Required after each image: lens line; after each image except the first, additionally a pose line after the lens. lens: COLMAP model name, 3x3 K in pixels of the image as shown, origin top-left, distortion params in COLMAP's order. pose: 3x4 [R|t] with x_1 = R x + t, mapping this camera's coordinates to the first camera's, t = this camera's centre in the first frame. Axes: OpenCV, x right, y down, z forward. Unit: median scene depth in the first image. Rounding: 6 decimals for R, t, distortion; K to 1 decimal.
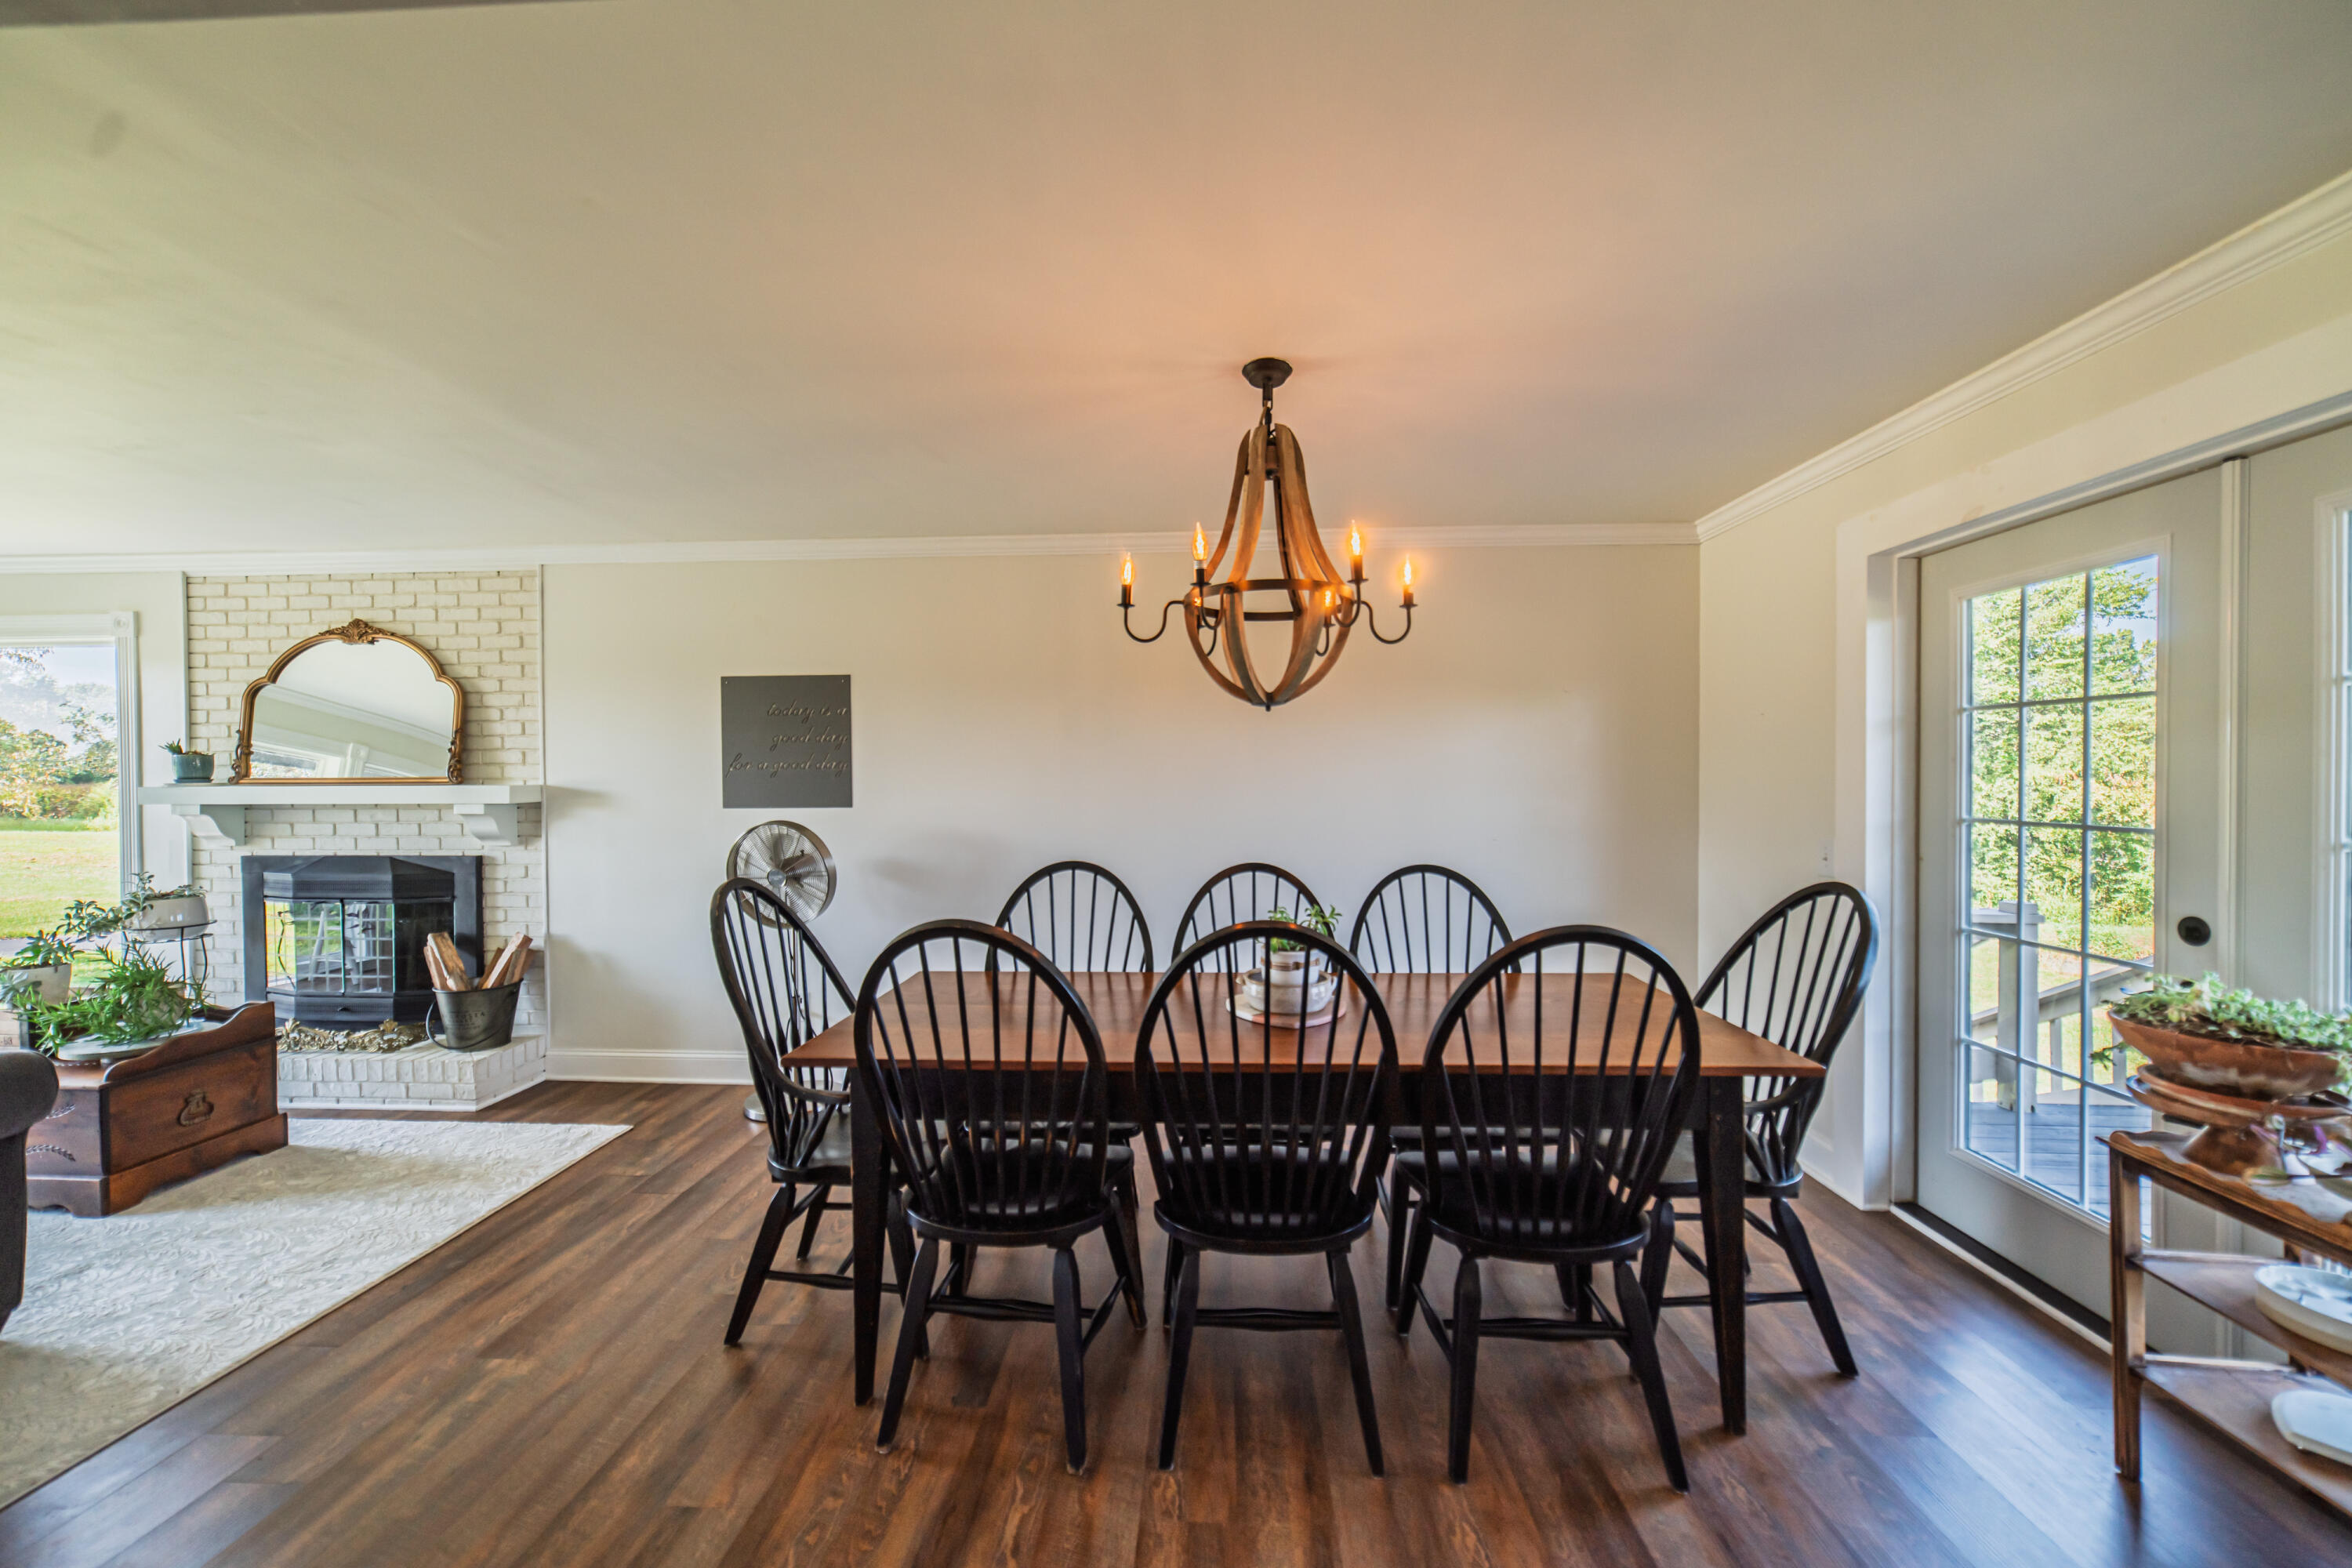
lens RADIAL K [[911.9, 0, 1164.2], [0, 911.9, 796.3], [0, 0, 1]] dist [0.002465, 0.000502]
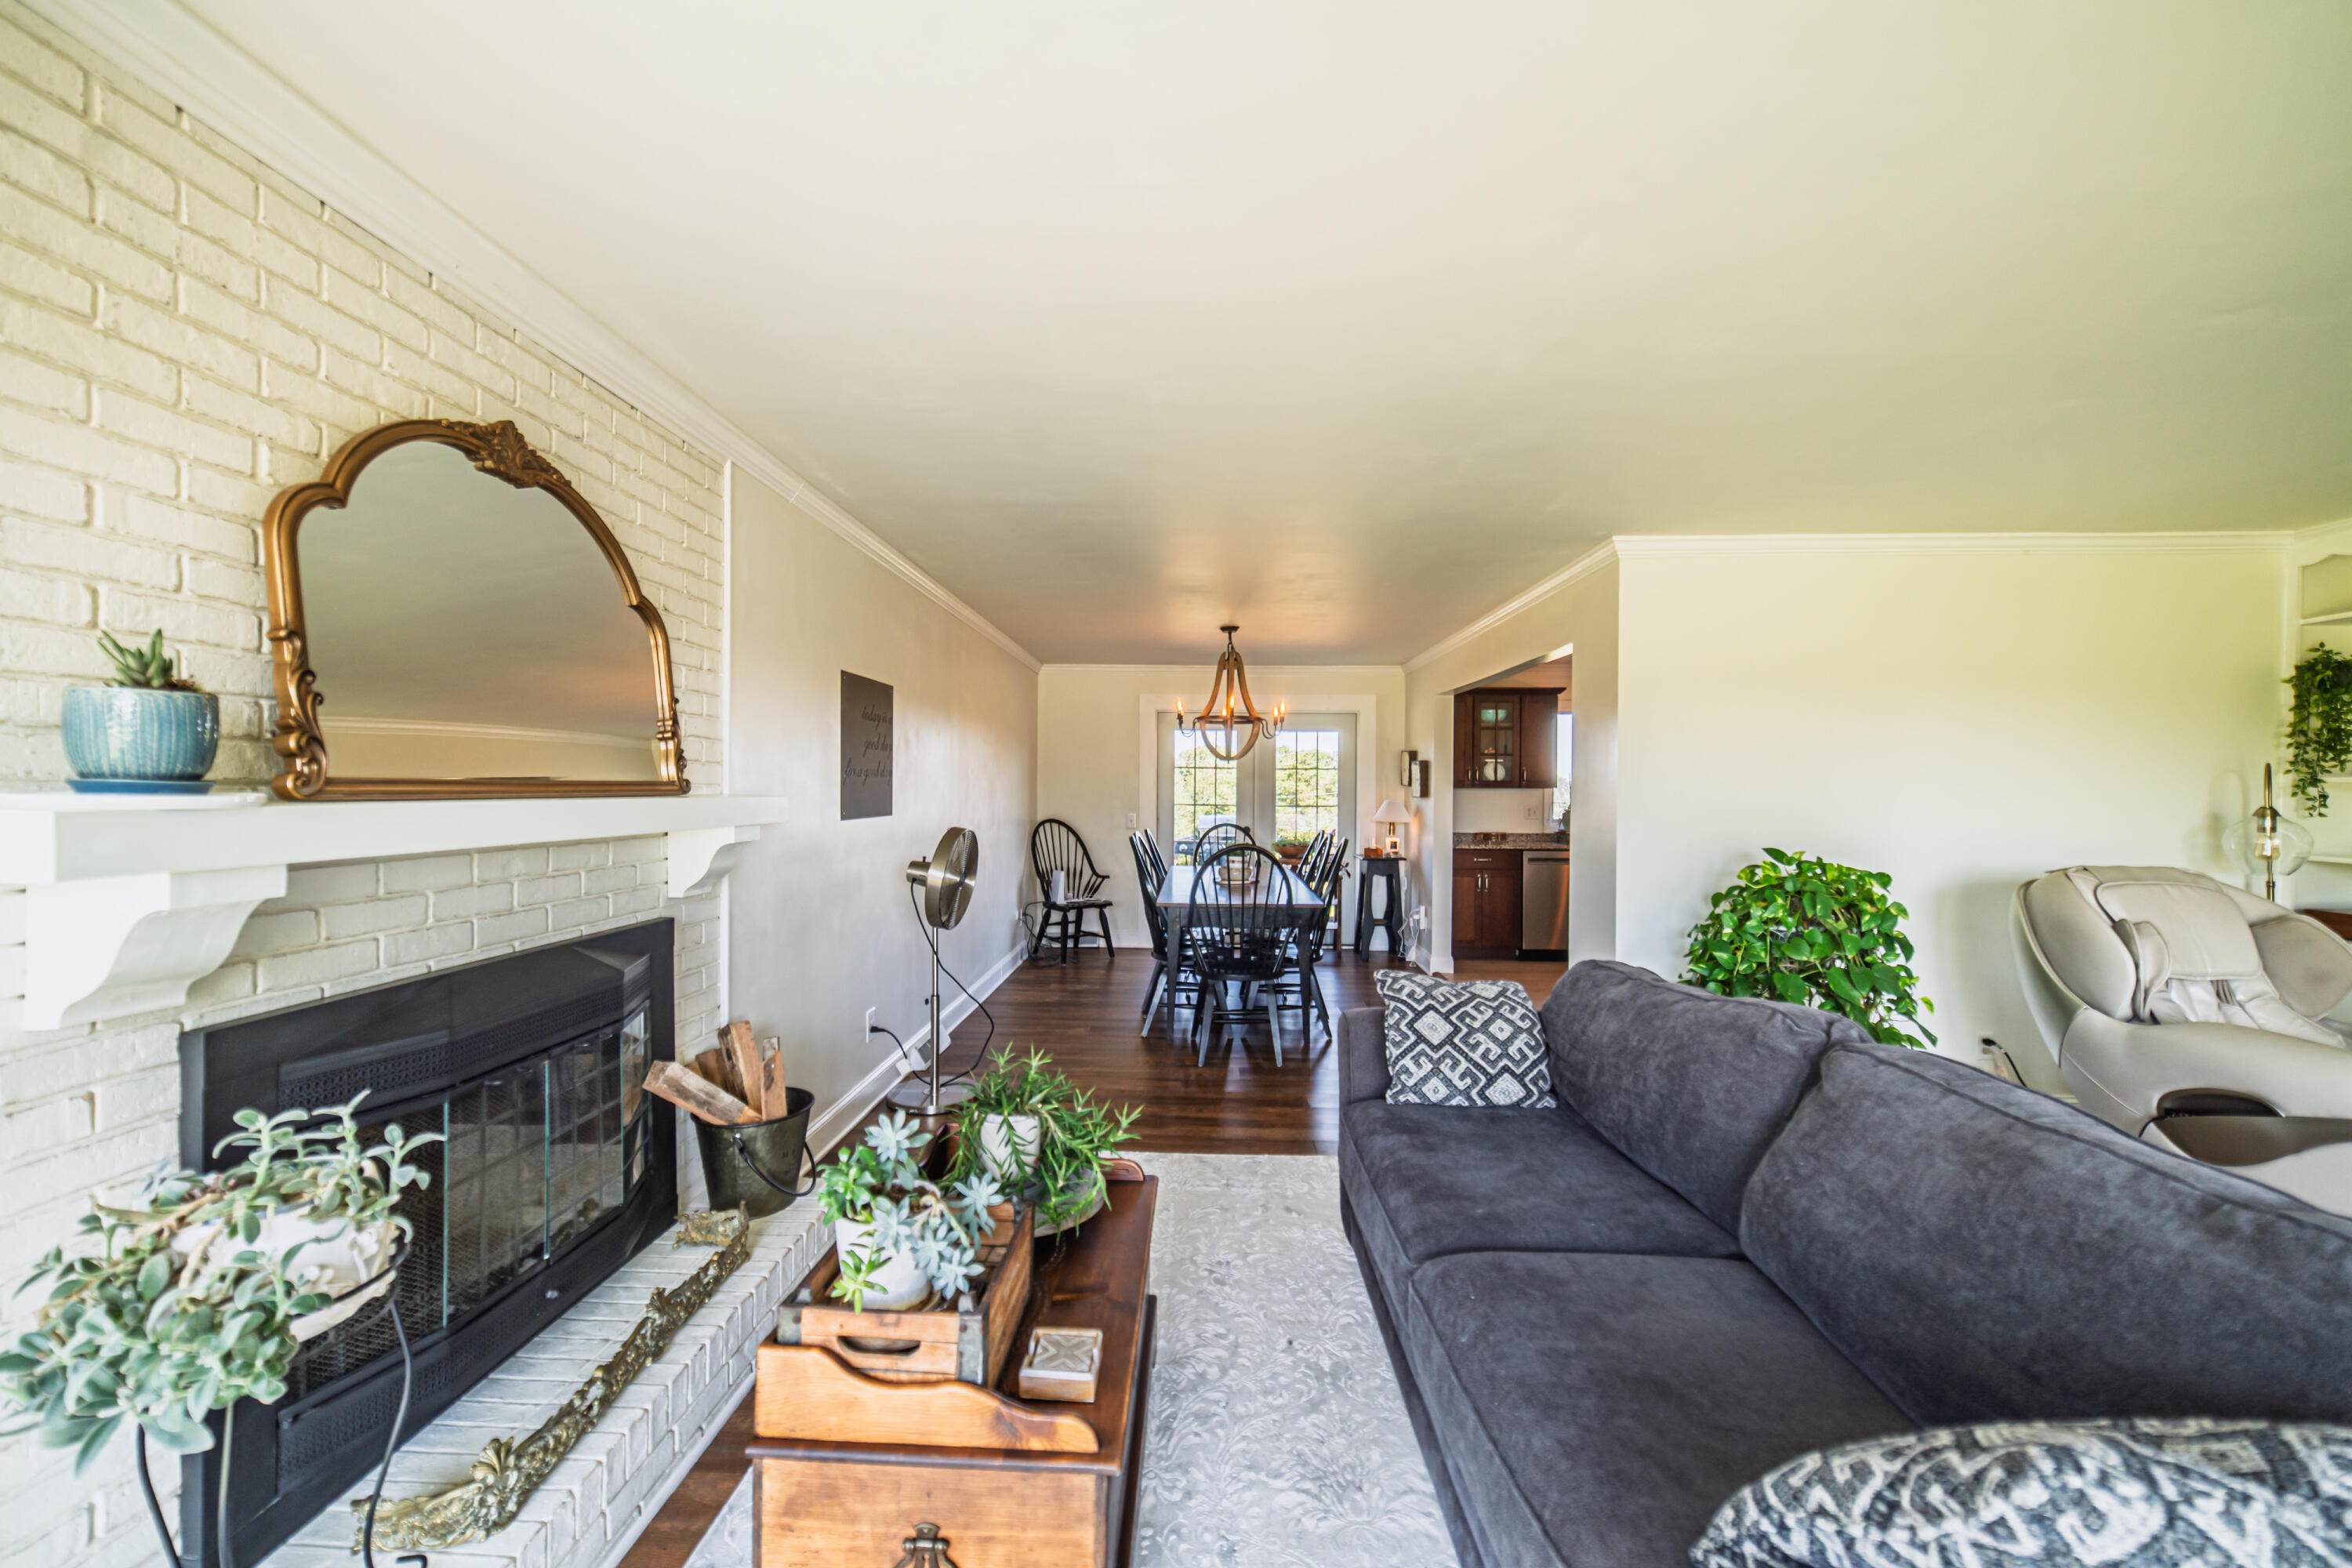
lens RADIAL K [[911.9, 0, 1187.9], [0, 911.9, 796.0], [0, 0, 1]] dist [0.002465, 0.000502]
pose [[-0.051127, -0.004812, 0.998681, -1.343098], [0.010959, 0.999925, 0.005379, -0.011628], [-0.998632, 0.011220, -0.051070, 0.693609]]
